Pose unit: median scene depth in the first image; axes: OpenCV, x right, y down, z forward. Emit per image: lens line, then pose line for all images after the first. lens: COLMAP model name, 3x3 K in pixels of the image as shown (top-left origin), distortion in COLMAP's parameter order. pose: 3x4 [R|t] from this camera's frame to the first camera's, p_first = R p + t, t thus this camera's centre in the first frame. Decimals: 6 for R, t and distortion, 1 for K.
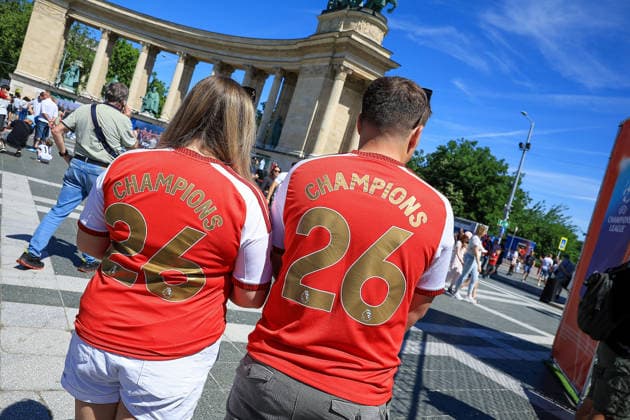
lens RADIAL K [[463.8, 0, 314.7], [0, 463.8, 204.3], [0, 0, 1]] dist [-0.102483, 0.071535]
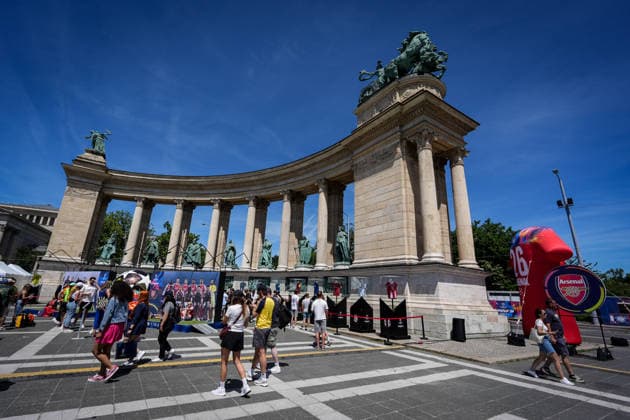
lens RADIAL K [[281.5, 0, 311.1], [0, 281.5, 210.5], [0, 0, 1]] dist [-0.001921, 0.000051]
pose [[0.968348, -0.242937, 0.057308, -0.138320], [0.248372, 0.915029, -0.317858, -0.060654], [0.024781, 0.322031, 0.946405, 0.454189]]
